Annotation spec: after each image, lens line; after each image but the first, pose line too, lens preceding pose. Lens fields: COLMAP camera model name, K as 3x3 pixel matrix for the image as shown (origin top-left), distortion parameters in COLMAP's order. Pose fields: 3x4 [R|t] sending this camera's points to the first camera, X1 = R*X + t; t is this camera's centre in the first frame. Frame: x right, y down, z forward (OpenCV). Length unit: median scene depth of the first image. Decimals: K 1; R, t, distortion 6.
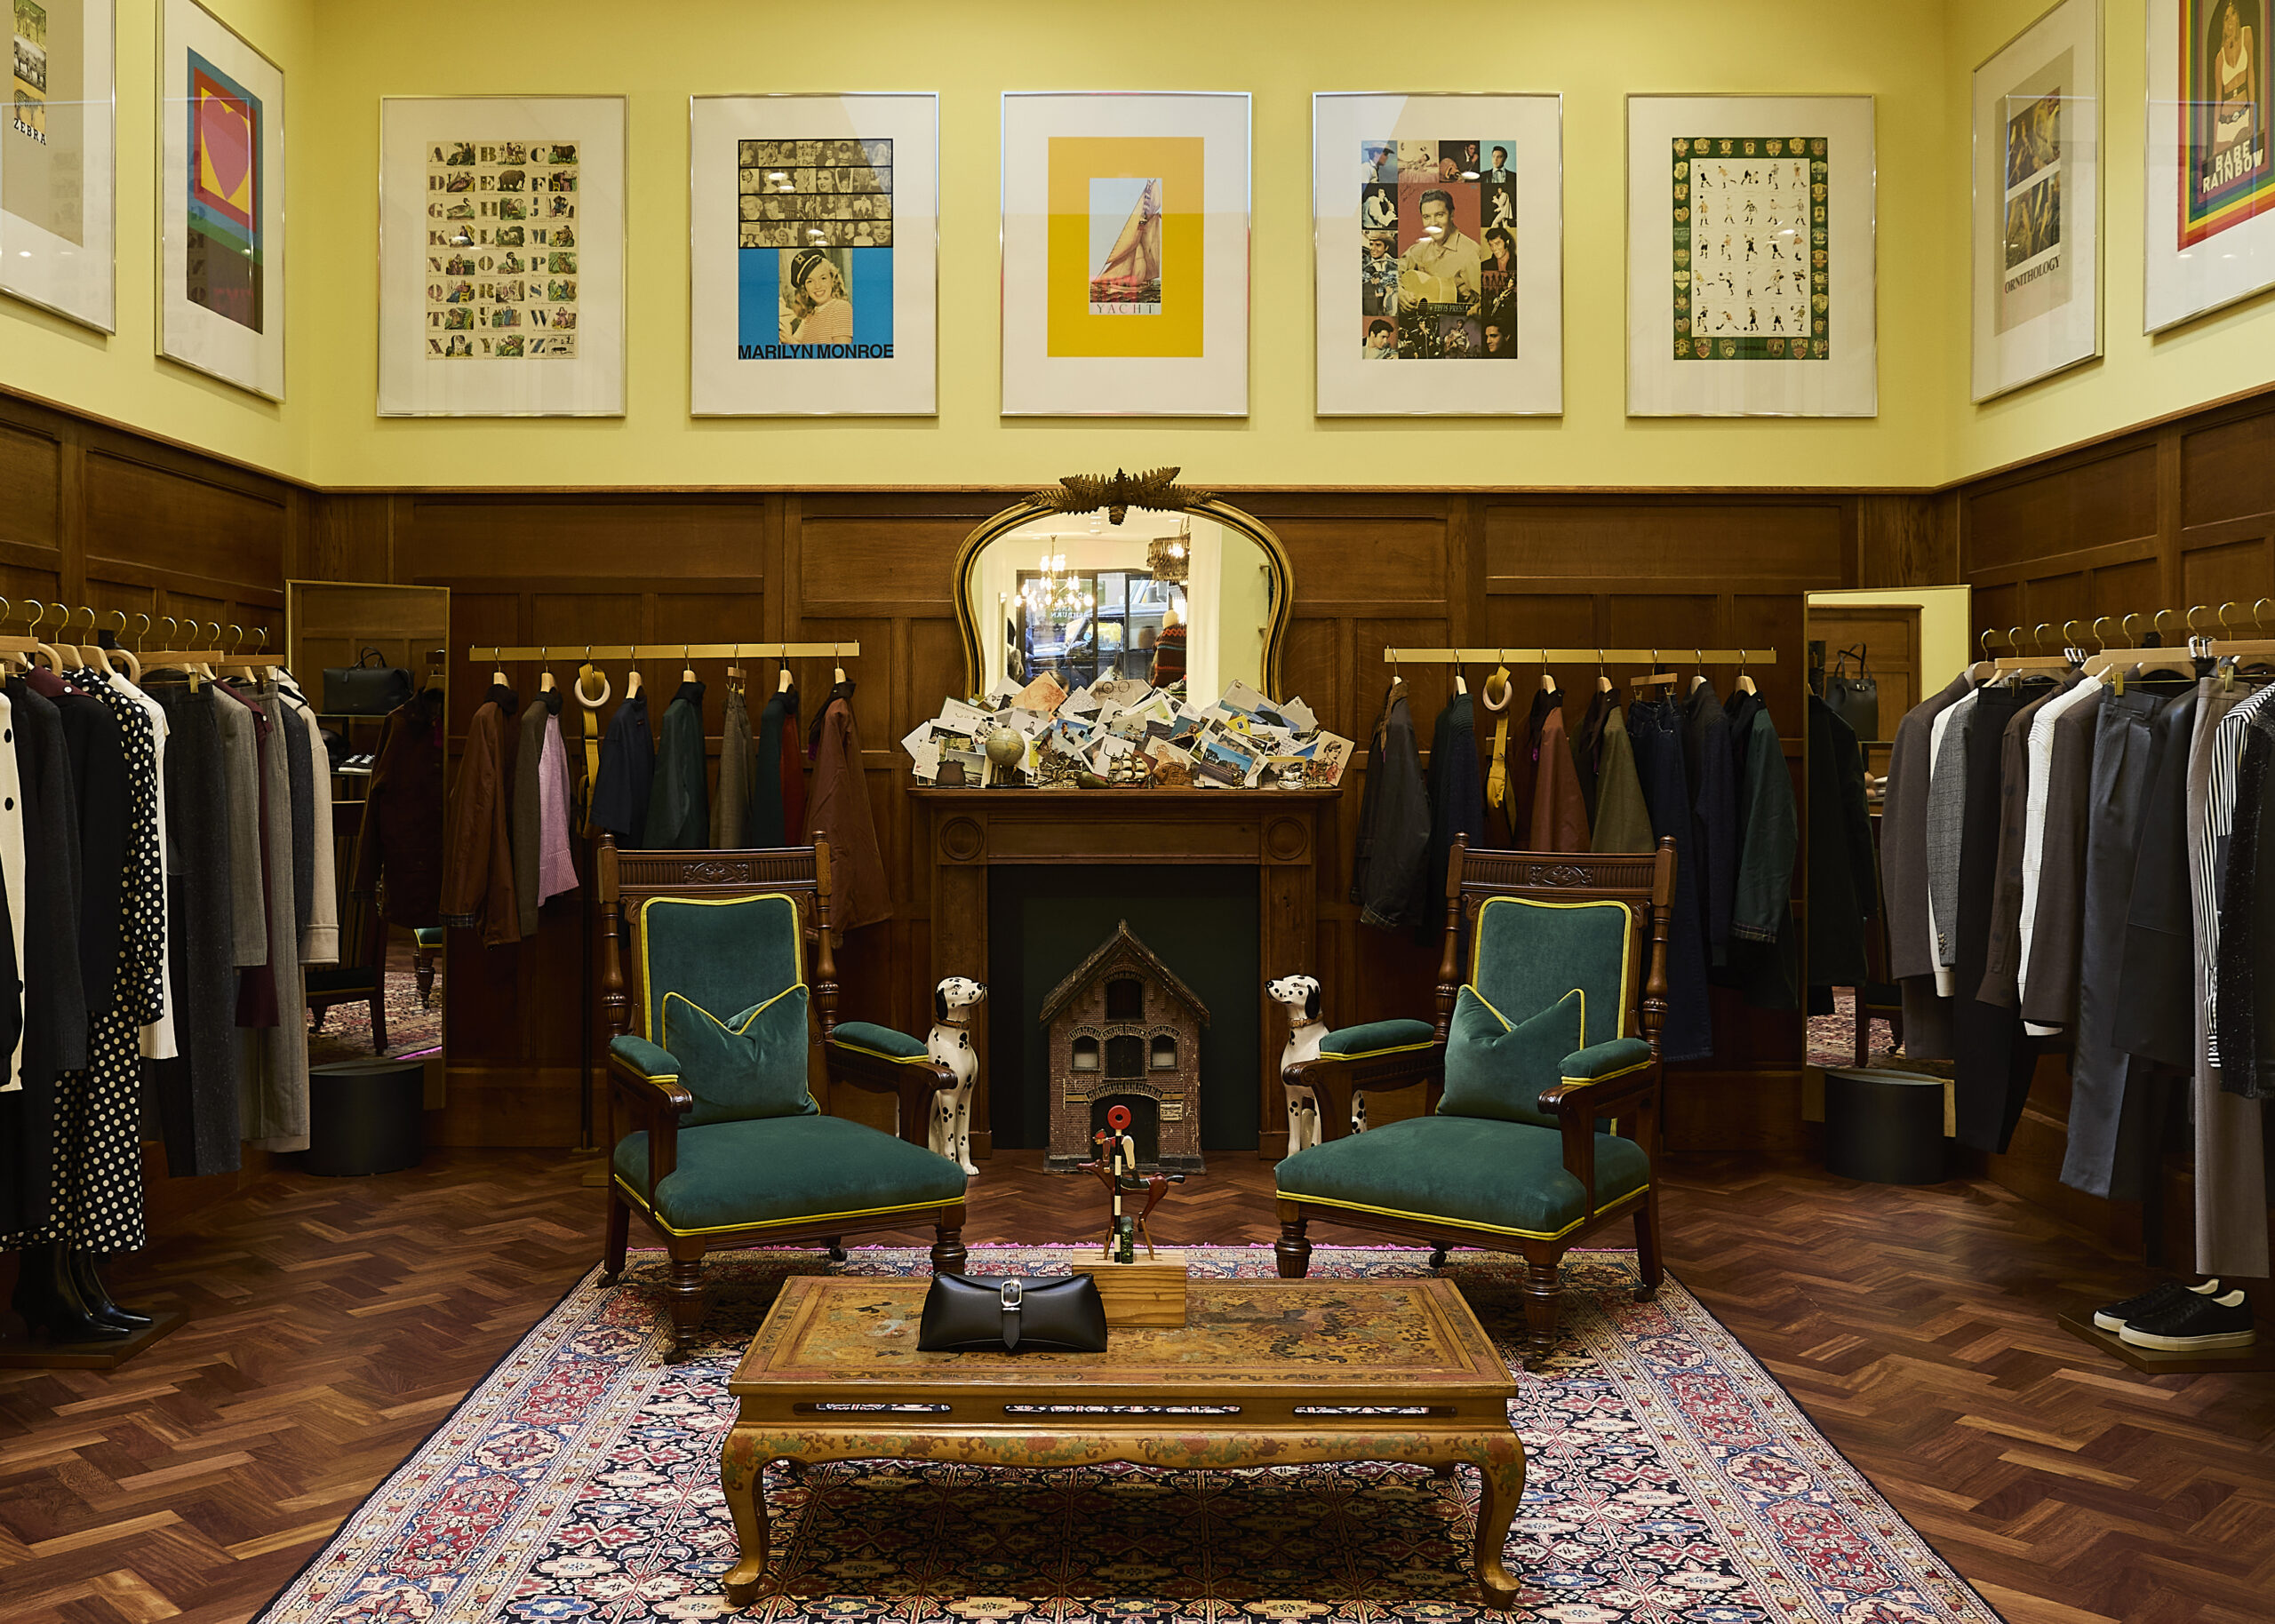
lens RADIAL K [[1680.7, 0, 1137.5], [0, 1680.7, 812.0], [0, 0, 1]] dist [-0.003270, -0.001972]
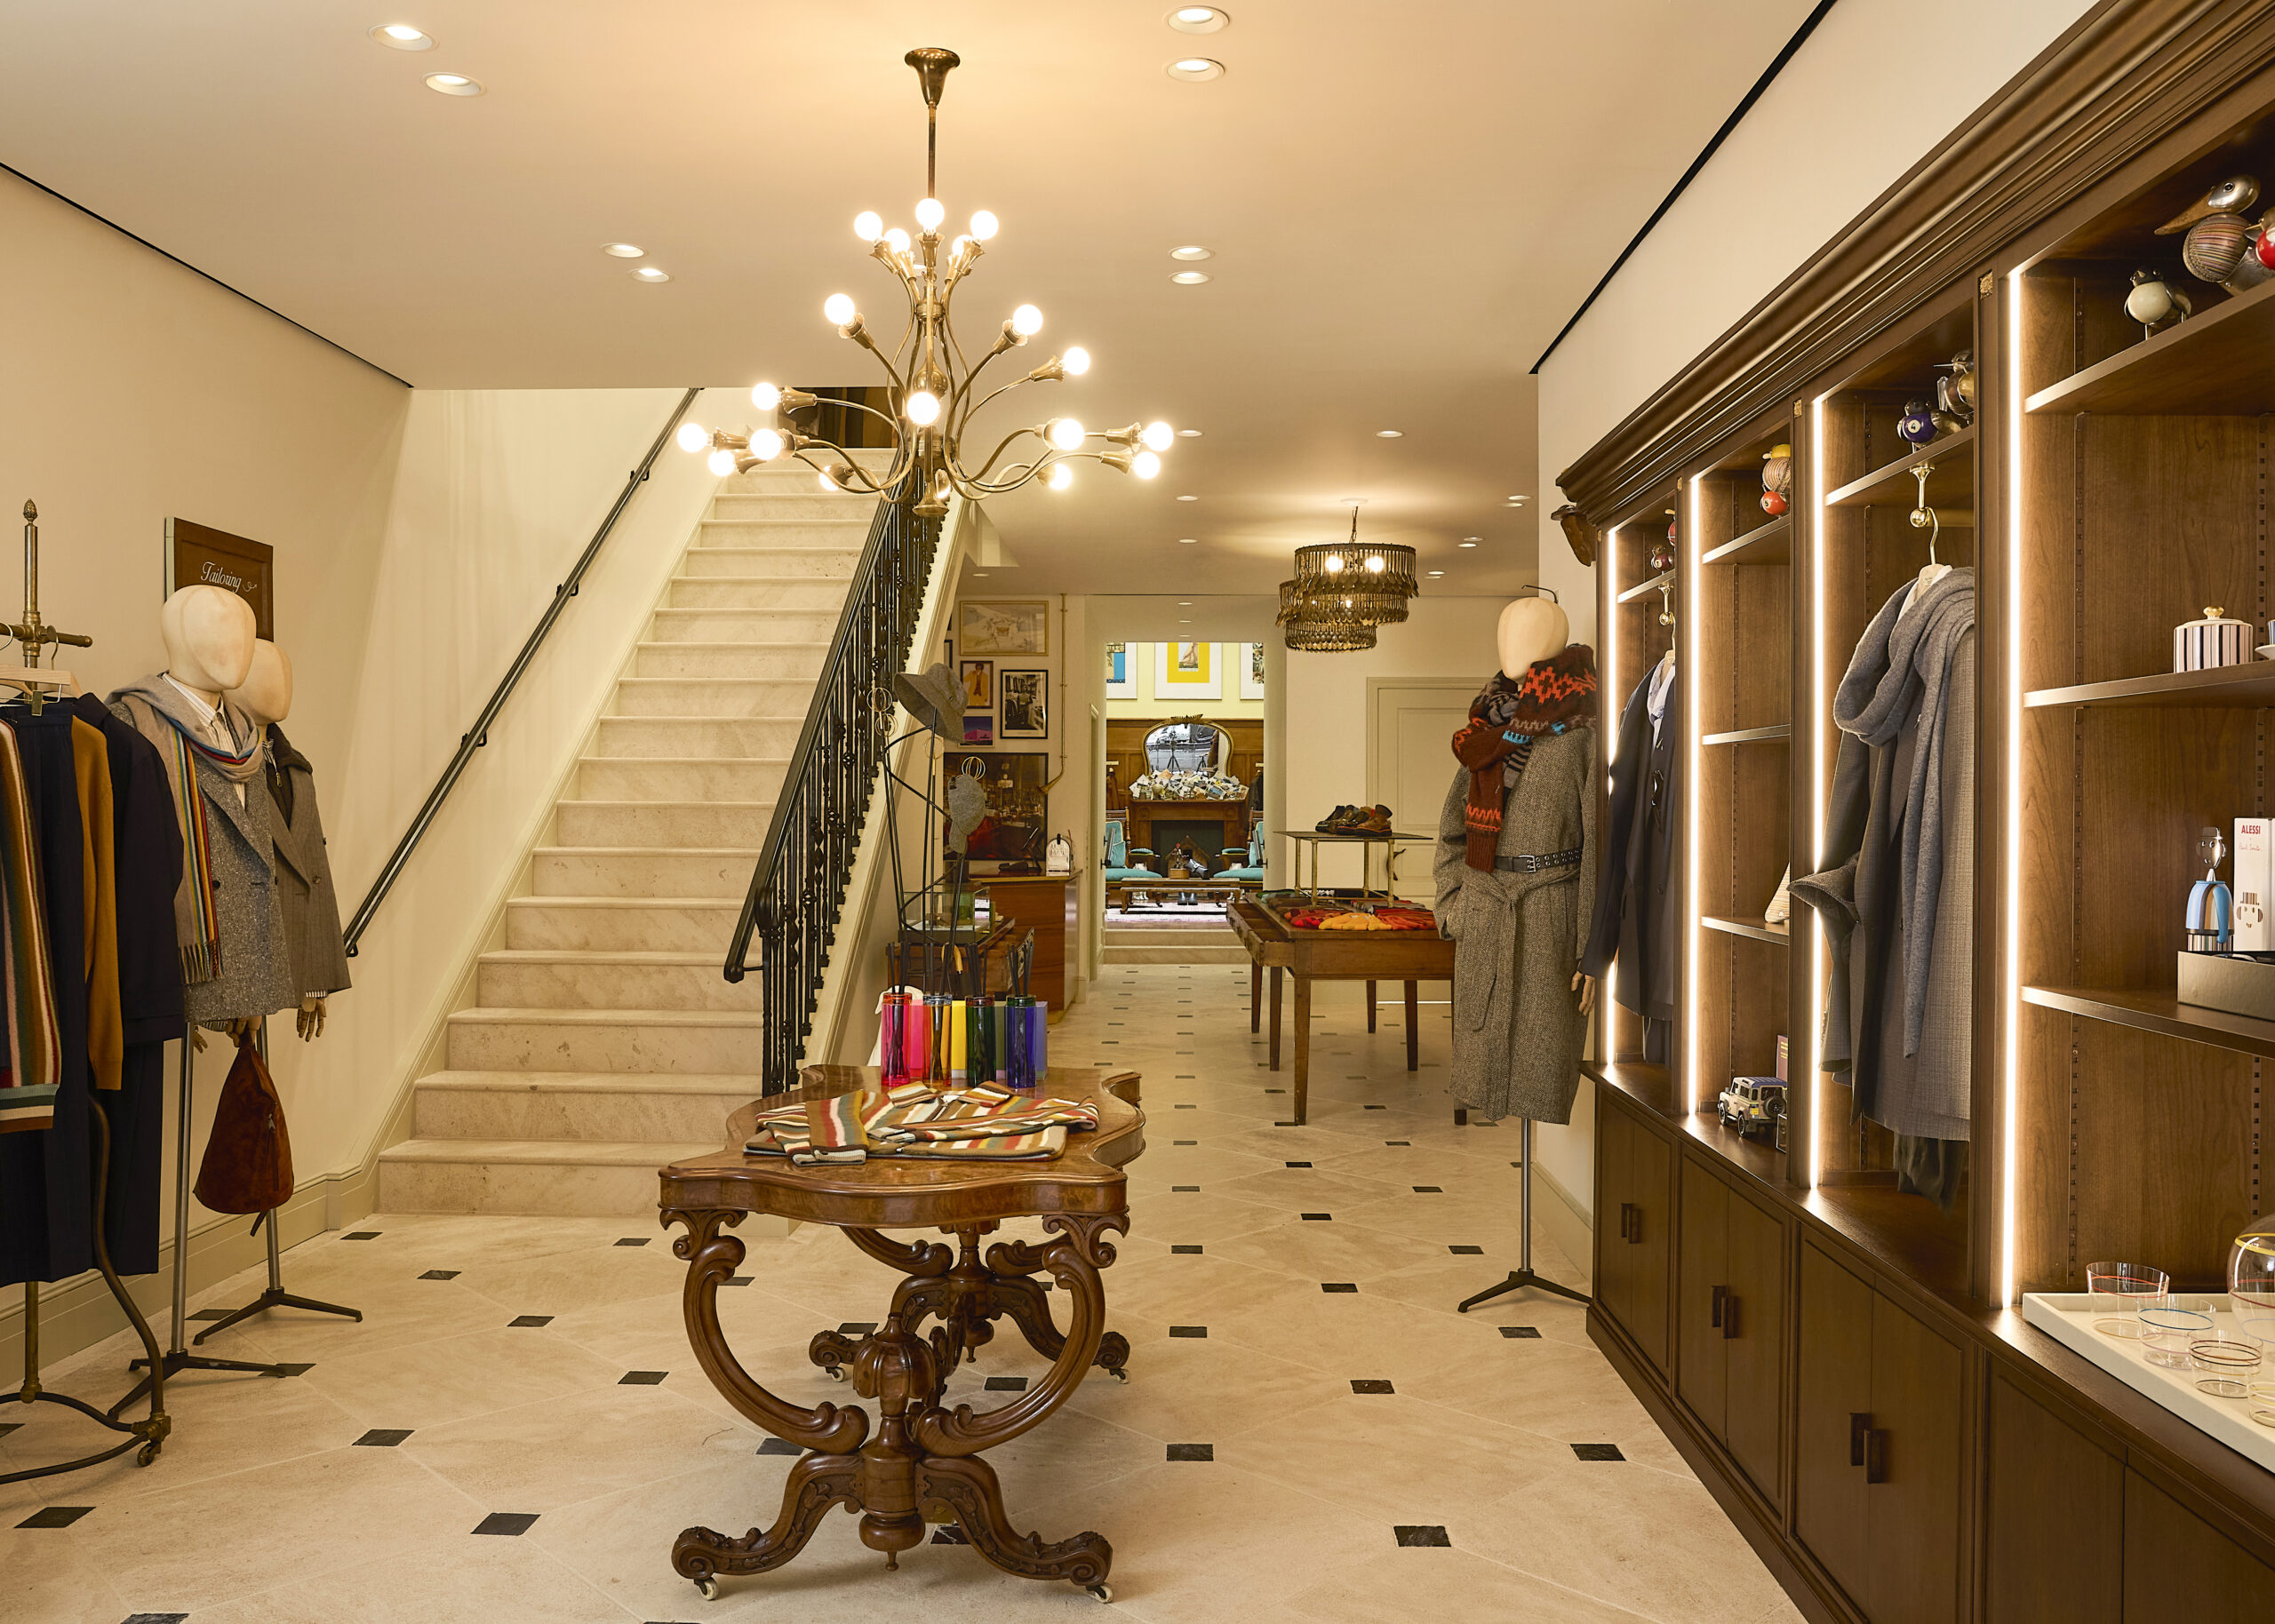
lens RADIAL K [[1771.4, 0, 1139.8], [0, 1771.4, 820.2], [0, 0, 1]] dist [-0.000234, -0.000227]
pose [[0.999235, 0.000513, -0.039114, 0.039228], [-0.001360, 0.999765, -0.021639, 0.115966], [0.039094, 0.021676, 0.999000, -2.922105]]
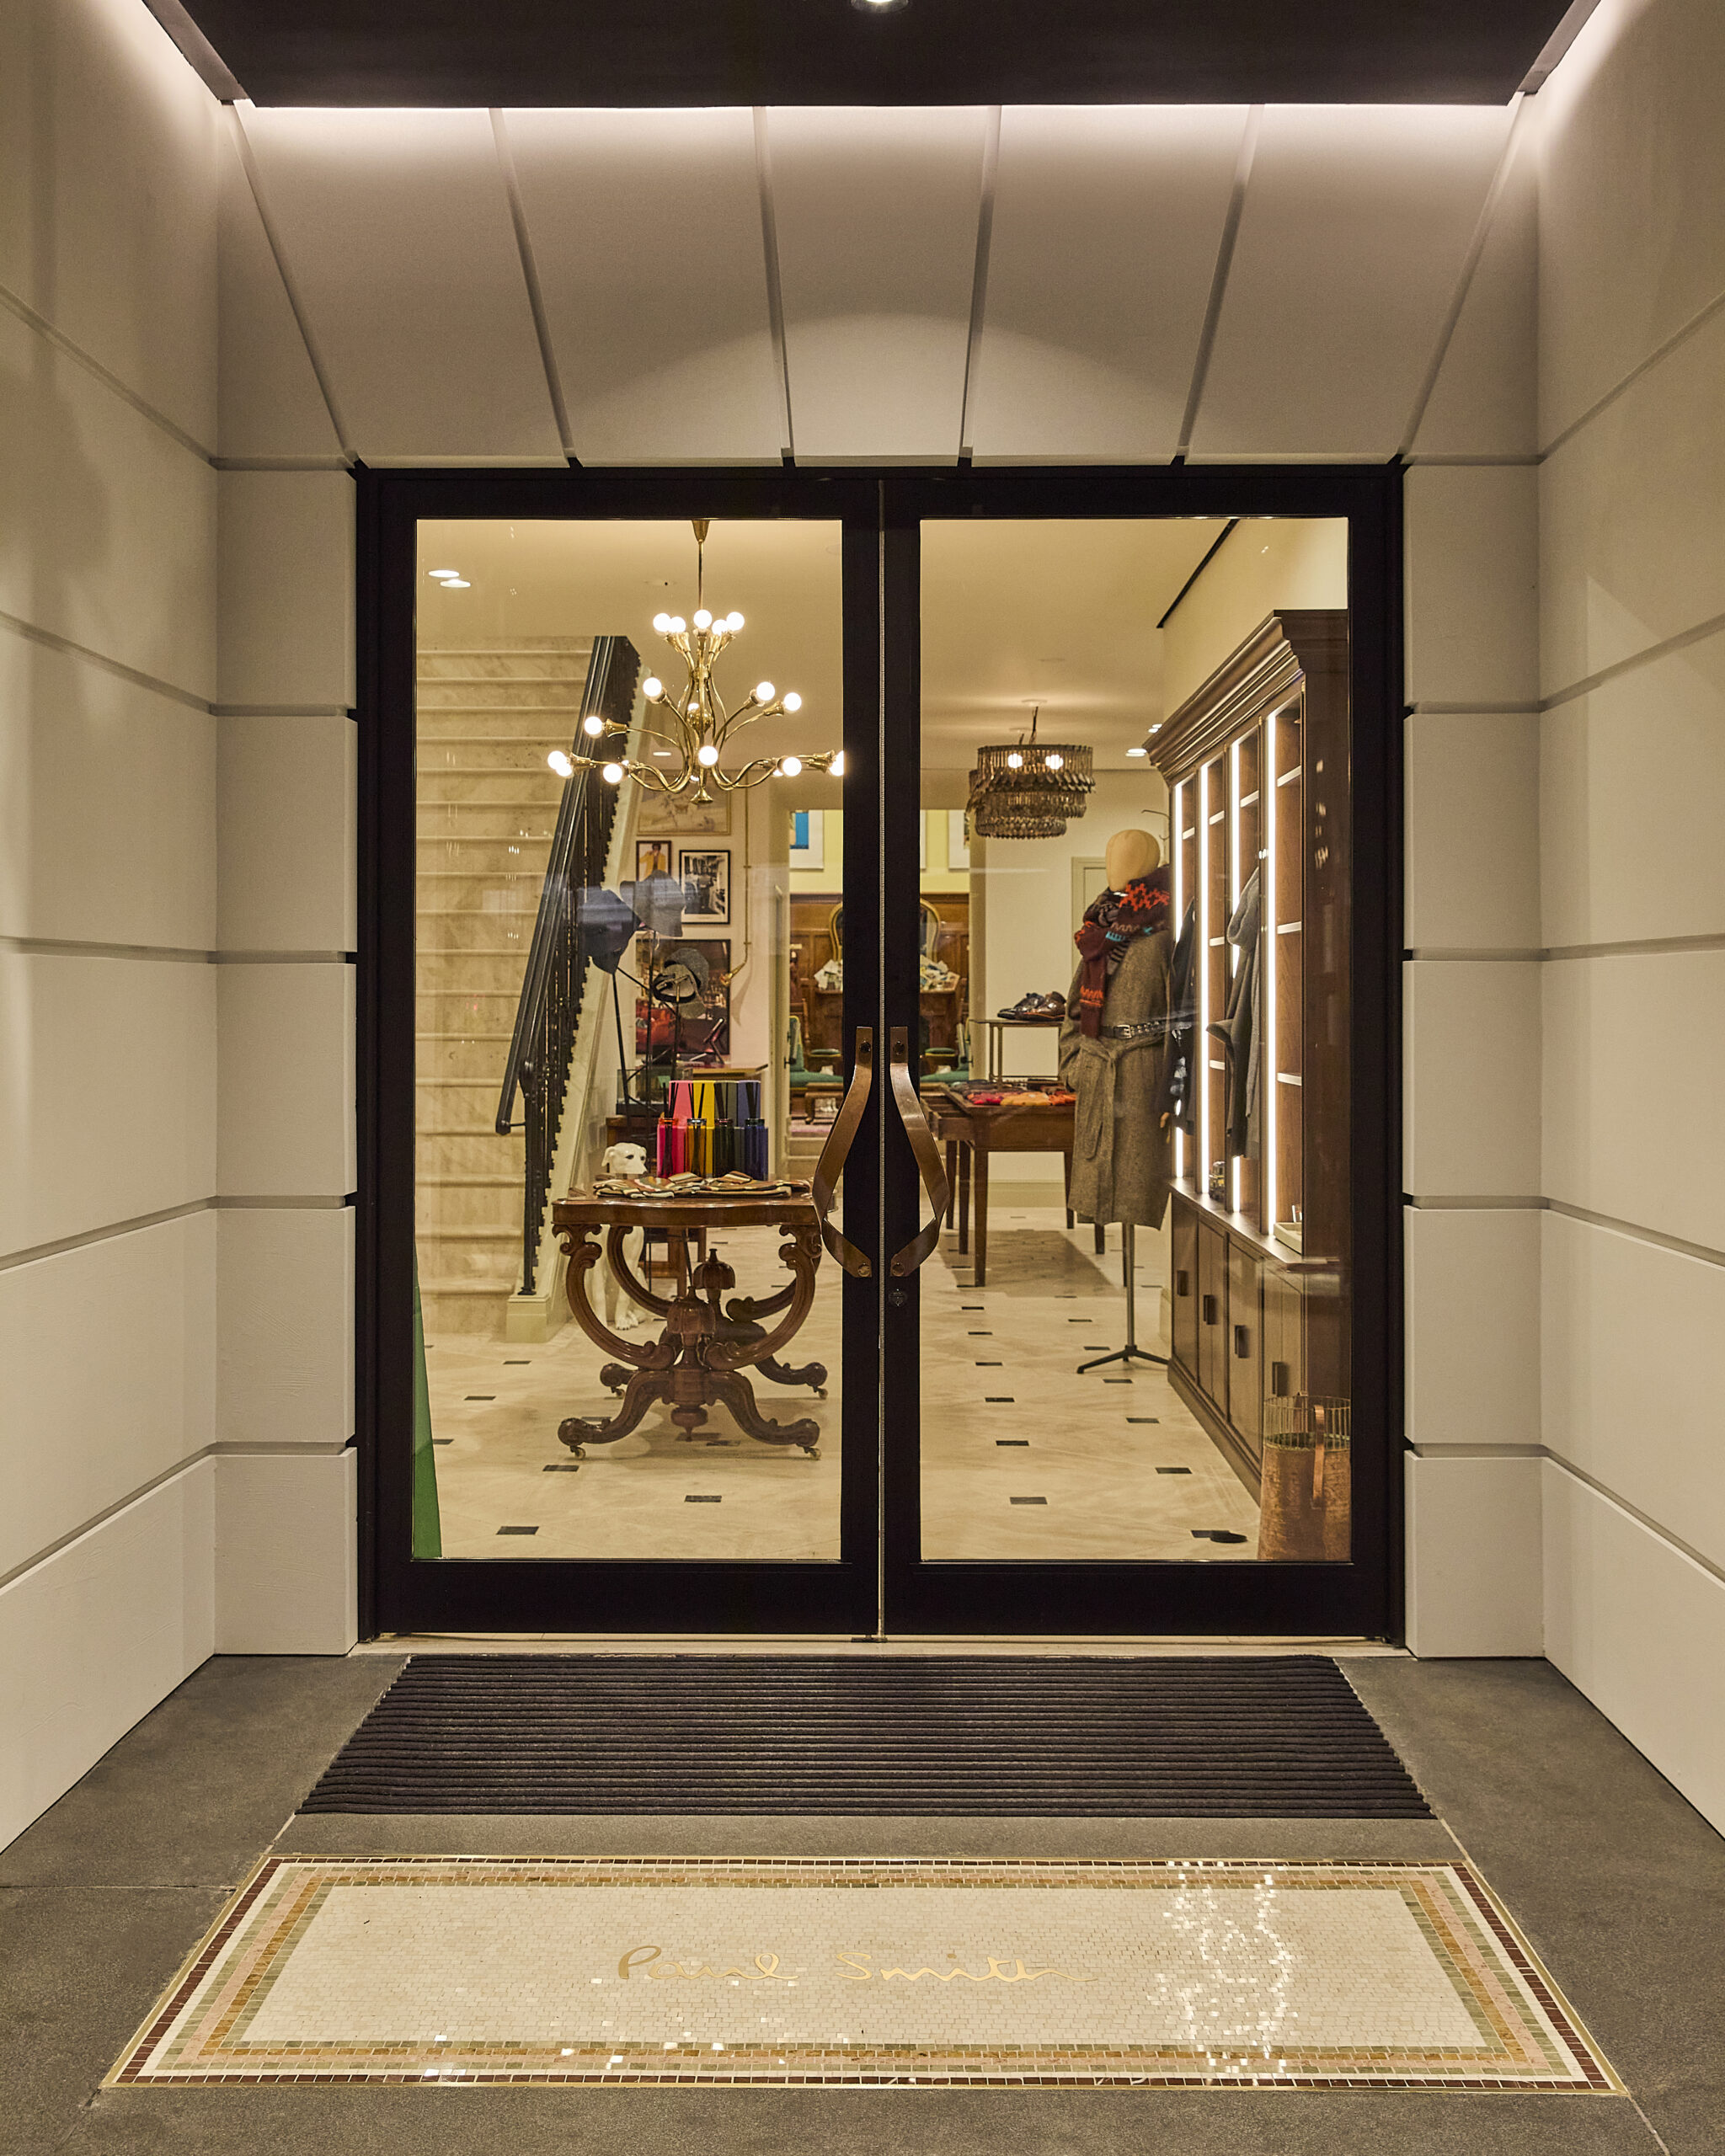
lens RADIAL K [[3849.0, 0, 862.5], [0, 3849.0, 1078.0], [0, 0, 1]] dist [-0.225984, 0.052416]
pose [[0.999626, -0.003045, -0.027165, 0.139700], [0.002668, 0.999900, -0.013907, 0.242065], [0.027205, 0.013829, 0.999534, -6.012681]]
